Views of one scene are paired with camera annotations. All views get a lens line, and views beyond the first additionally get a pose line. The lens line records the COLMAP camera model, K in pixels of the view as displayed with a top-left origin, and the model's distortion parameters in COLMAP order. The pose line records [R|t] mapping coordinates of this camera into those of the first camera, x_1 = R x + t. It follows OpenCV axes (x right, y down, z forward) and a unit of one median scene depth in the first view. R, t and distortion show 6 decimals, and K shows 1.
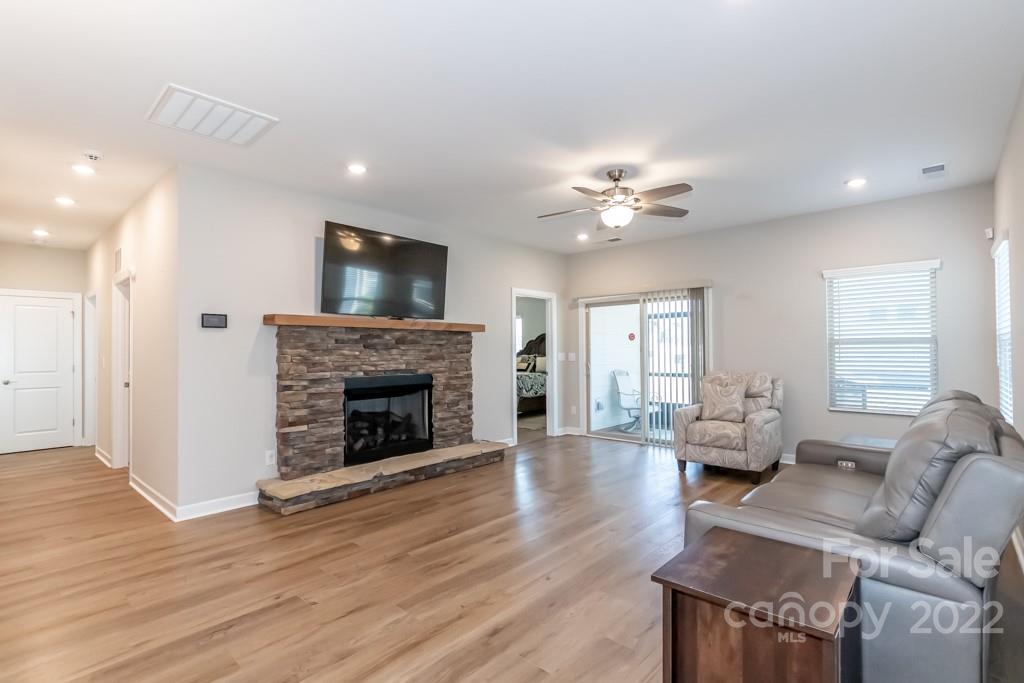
lens RADIAL K [[481.3, 0, 510.6], [0, 481.3, 346.6], [0, 0, 1]] dist [0.011400, -0.000258]
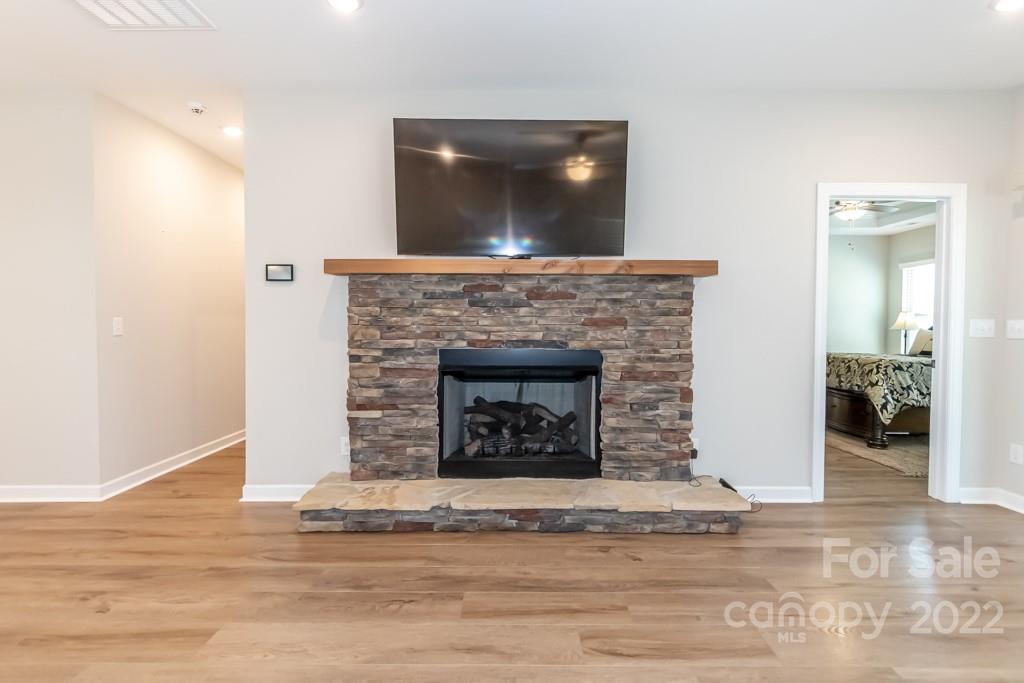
lens RADIAL K [[481.4, 0, 517.0], [0, 481.4, 335.9], [0, 0, 1]] dist [0.001881, -0.000412]
pose [[0.671611, 0.027133, -0.740407, 0.216614], [-0.000754, 0.999354, 0.035939, 0.019852], [0.740903, -0.023579, 0.671198, 0.573406]]
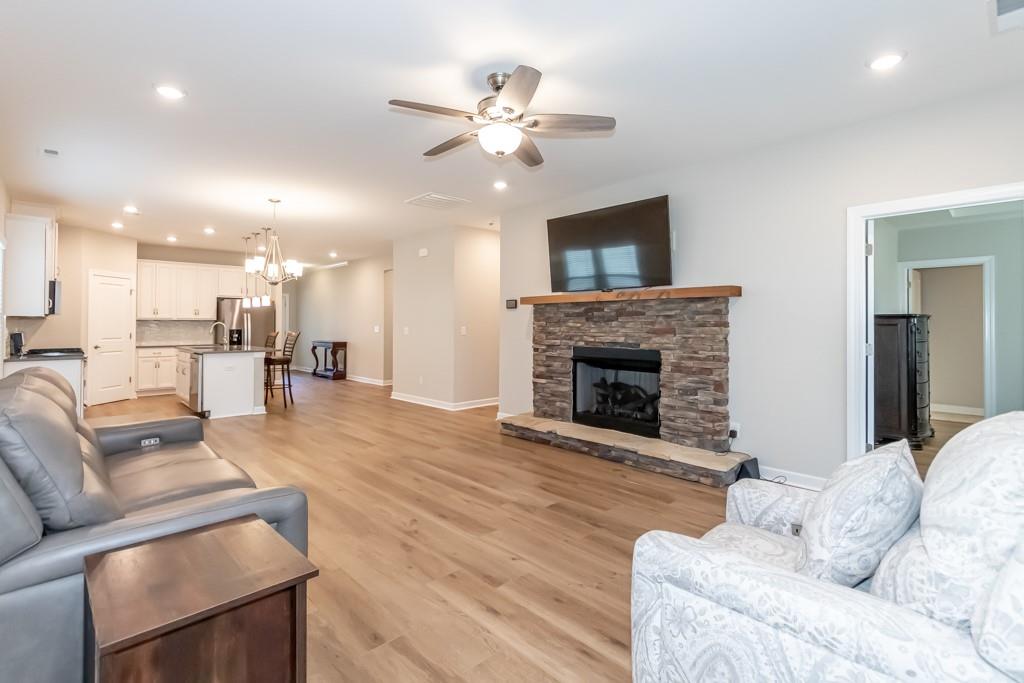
lens RADIAL K [[475.2, 0, 505.0], [0, 475.2, 321.1], [0, 0, 1]] dist [-0.001303, -0.000650]
pose [[-0.080111, 0.000631, -0.996786, 0.748576], [0.008084, 0.999967, -0.000017, 0.002994], [0.996753, -0.008059, -0.080114, 0.855066]]
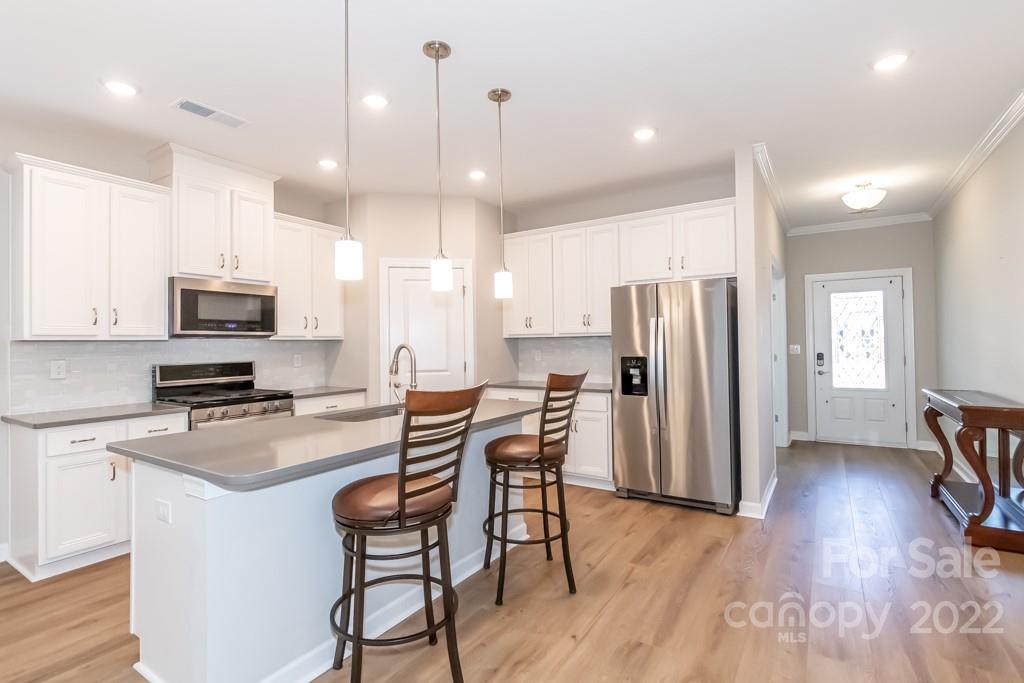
lens RADIAL K [[490.0, 0, 512.0], [0, 490.0, 341.5], [0, 0, 1]] dist [-0.000891, -0.000492]
pose [[-0.986564, 0.022397, -0.161833, -0.721427], [0.024426, 0.999646, -0.010558, 0.005585], [0.161539, -0.014369, -0.986762, 0.405803]]
